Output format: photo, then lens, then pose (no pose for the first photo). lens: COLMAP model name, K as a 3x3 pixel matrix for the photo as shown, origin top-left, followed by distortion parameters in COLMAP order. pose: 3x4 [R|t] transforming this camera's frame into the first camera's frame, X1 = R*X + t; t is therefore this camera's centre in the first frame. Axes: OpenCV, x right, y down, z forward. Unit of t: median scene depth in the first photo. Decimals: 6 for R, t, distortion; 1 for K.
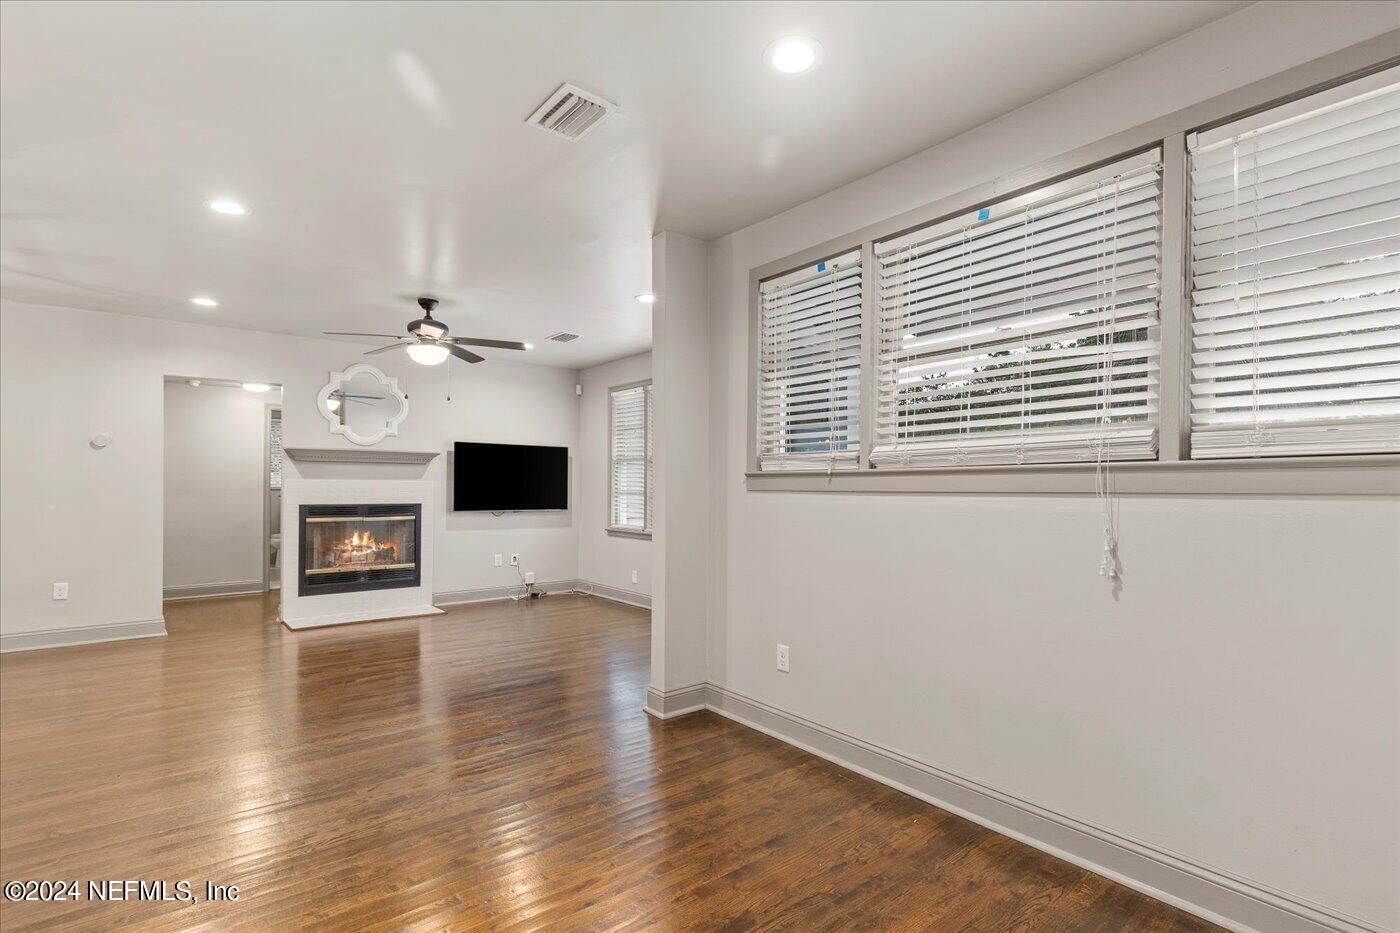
lens RADIAL K [[654.6, 0, 708.1], [0, 654.6, 483.2], [0, 0, 1]] dist [0.002637, 0.000043]
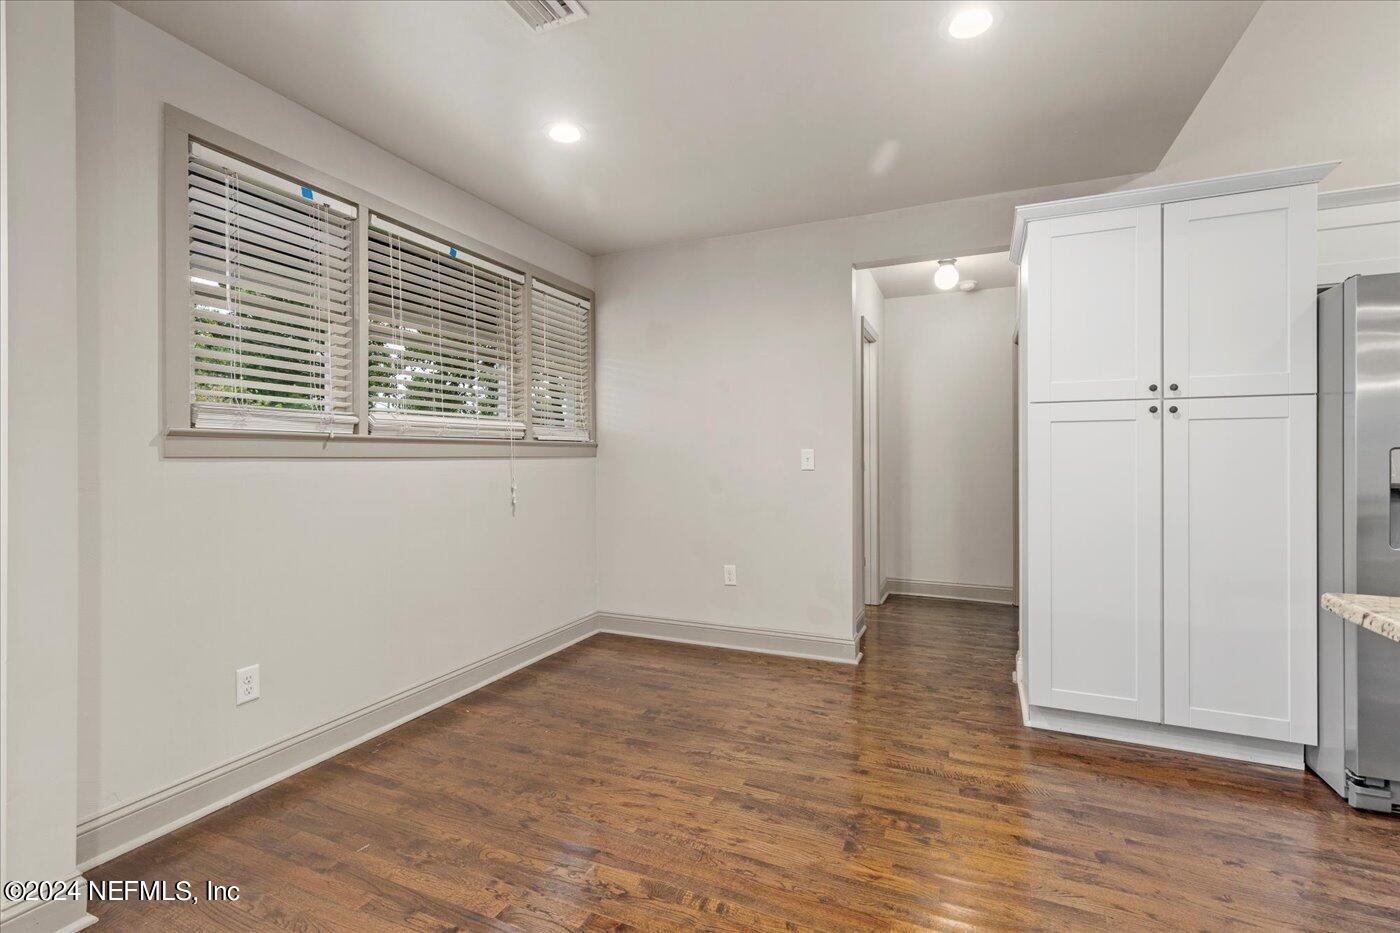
lens RADIAL K [[637.6, 0, 700.0], [0, 637.6, 462.2], [0, 0, 1]] dist [0.000833, 0.000053]
pose [[-0.460847, -0.009127, 0.887433, -0.868539], [-0.004695, 0.999958, 0.007846, 0.010452], [-0.887467, -0.000550, -0.460870, 1.010650]]
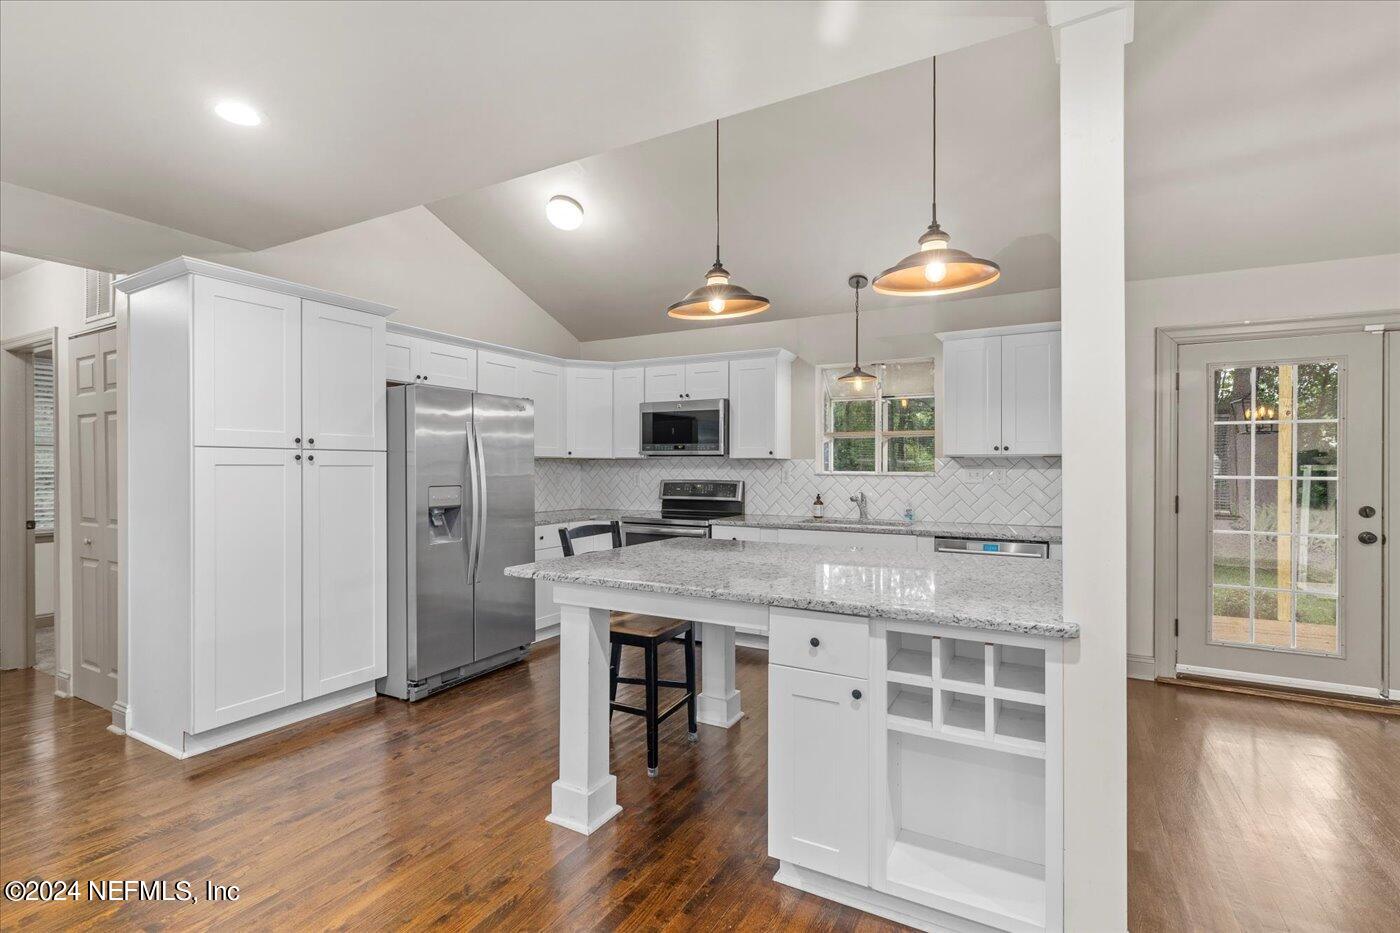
lens RADIAL K [[652.2, 0, 686.5], [0, 652.2, 469.2], [0, 0, 1]] dist [0.003919, 0.000008]
pose [[-0.930894, -0.001682, -0.365285, -0.604982], [-0.000798, 0.999996, -0.002571, -0.032996], [0.365288, -0.002102, -0.930892, 1.354483]]
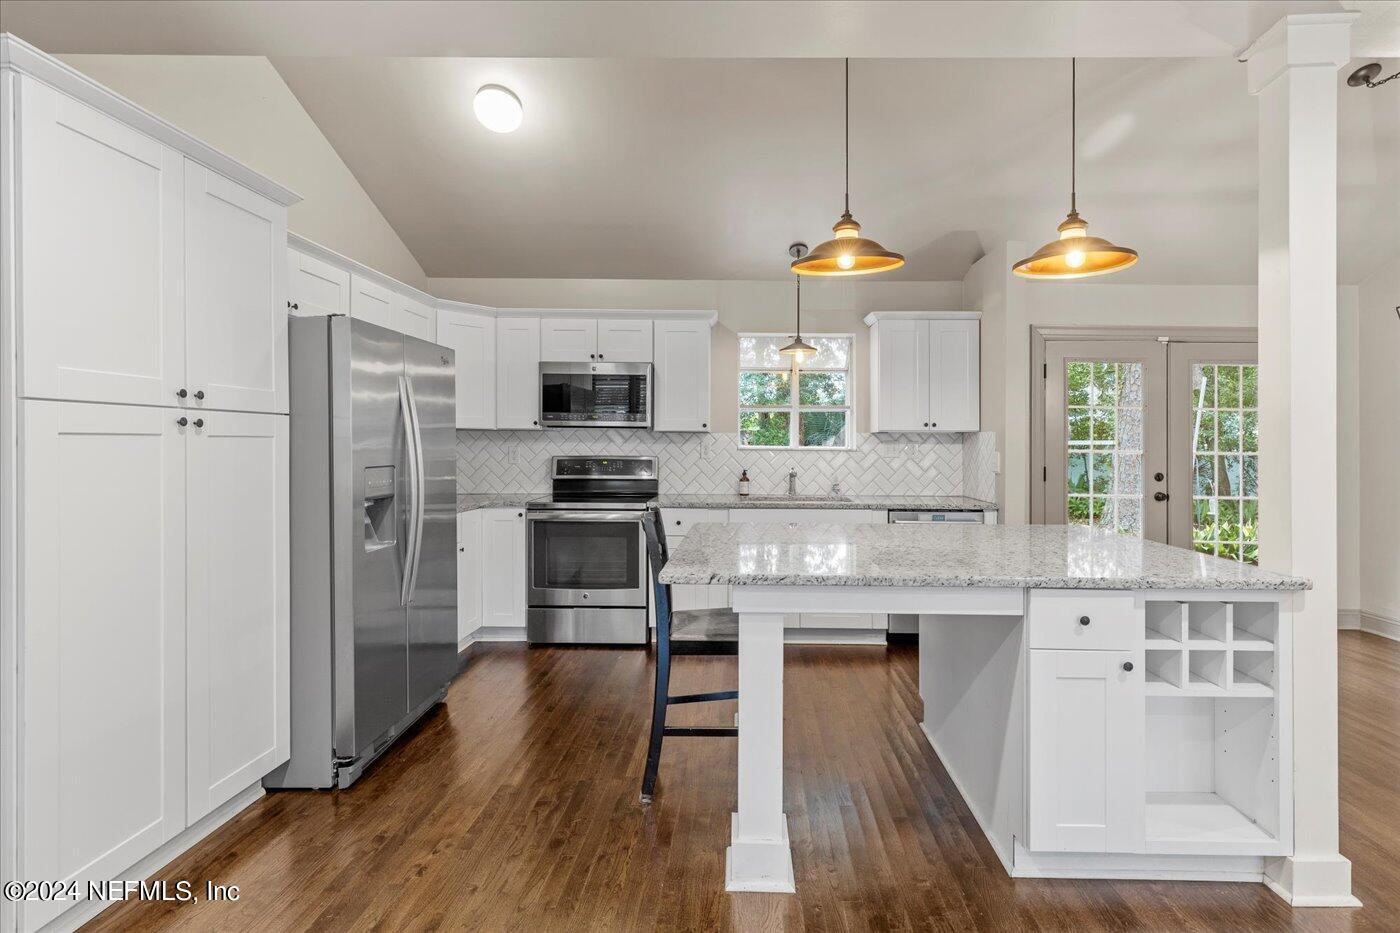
lens RADIAL K [[697.7, 0, 728.2], [0, 697.7, 443.5], [0, 0, 1]] dist [0.008274, -0.000147]
pose [[-0.641166, -0.003832, -0.767393, -0.209522], [-0.002860, 0.999993, -0.002604, -0.033053], [0.767397, 0.000525, -0.641172, 0.965247]]
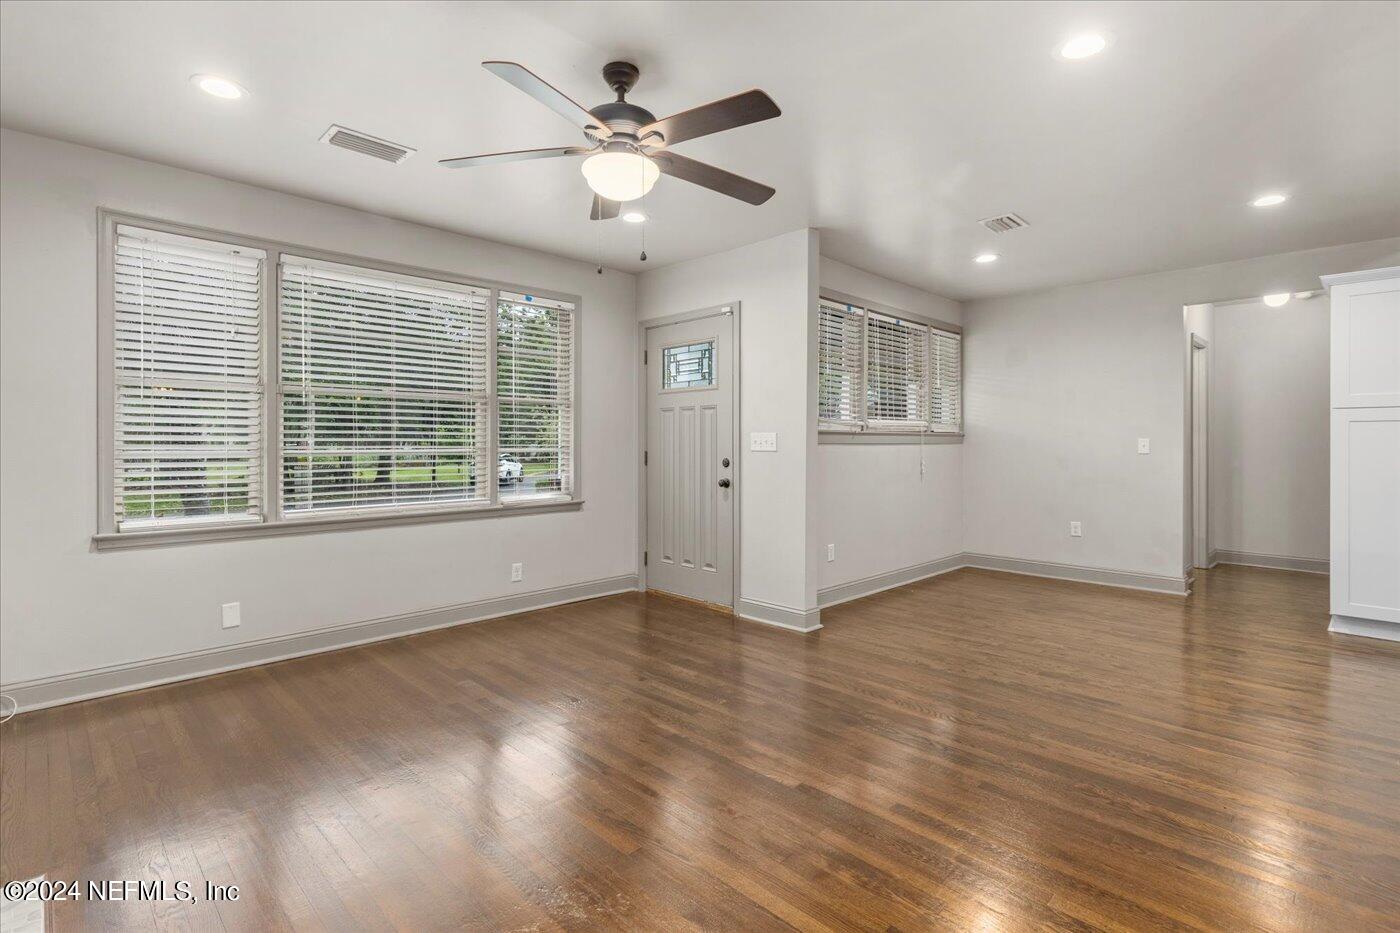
lens RADIAL K [[673.9, 0, 678.0], [0, 673.9, 447.9], [0, 0, 1]] dist [0.000293, 0.000186]
pose [[-0.082680, -0.010616, 0.996520, -1.628495], [-0.008317, 0.999916, 0.009962, 0.011200], [-0.996541, -0.007465, -0.082761, 1.708408]]
